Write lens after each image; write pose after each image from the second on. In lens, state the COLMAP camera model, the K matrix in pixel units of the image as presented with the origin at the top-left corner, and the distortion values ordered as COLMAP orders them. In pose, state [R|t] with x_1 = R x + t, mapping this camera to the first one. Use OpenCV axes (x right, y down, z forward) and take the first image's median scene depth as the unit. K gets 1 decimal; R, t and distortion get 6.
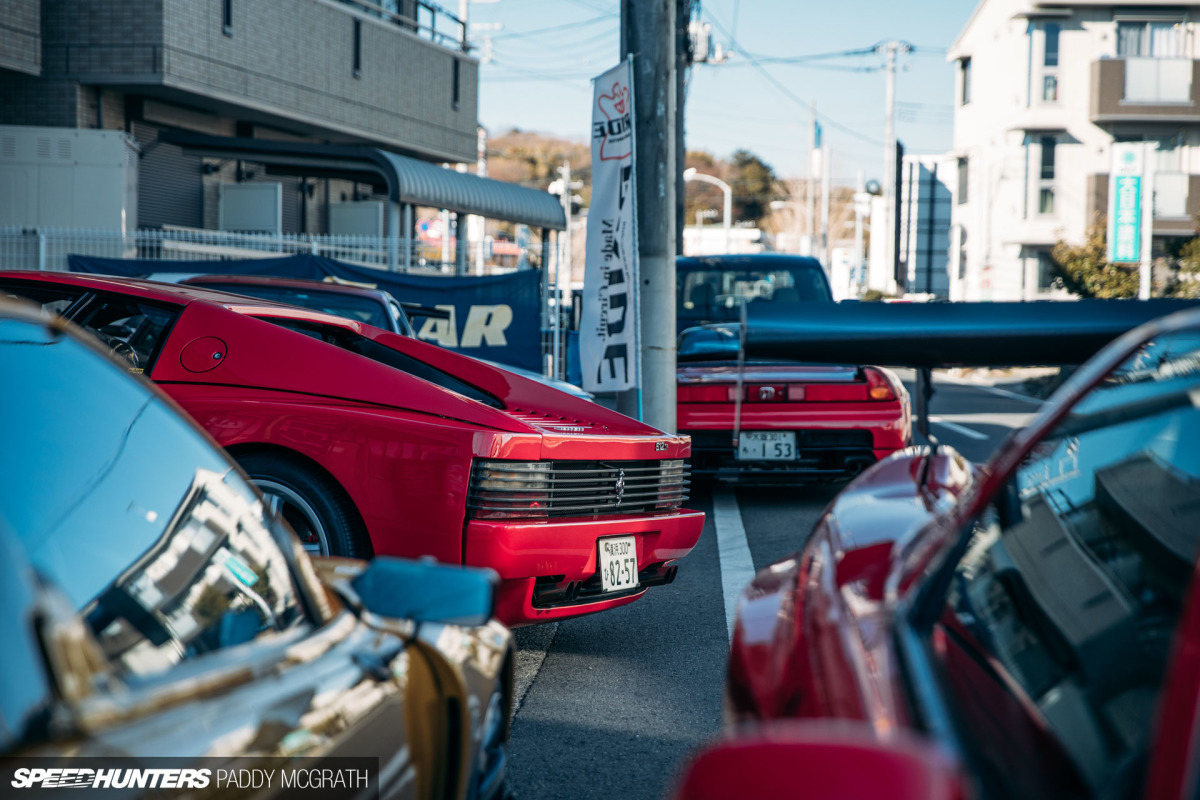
lens RADIAL K [[2210.1, 0, 600.0], [0, 2210.1, 400.0], [0, 0, 1]] dist [0.248496, -0.018873]
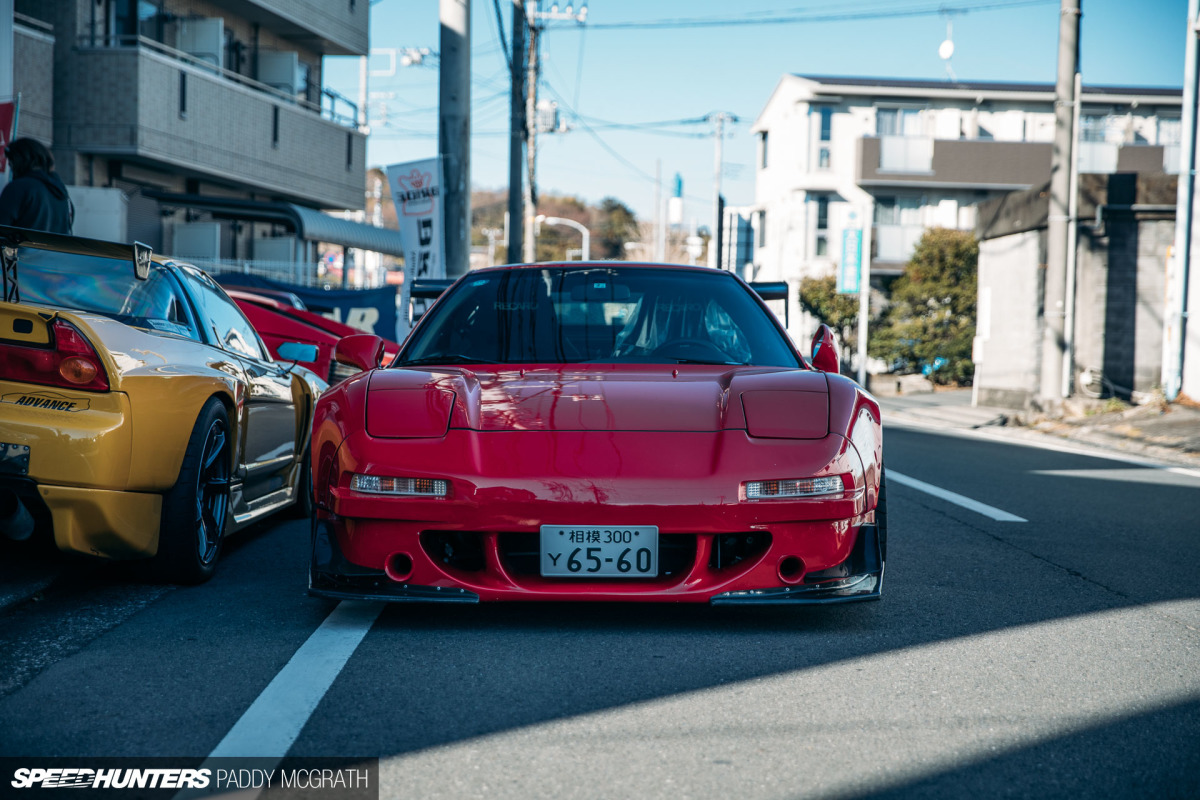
lens RADIAL K [[2144.8, 0, 600.0], [0, 2144.8, 400.0], [0, 0, 1]] dist [0.247795, -0.035550]
pose [[0.999005, 0.011677, 0.043032, 0.029520], [-0.011019, 0.999819, -0.015491, 0.024463], [-0.043205, 0.015001, 0.998954, -0.284171]]
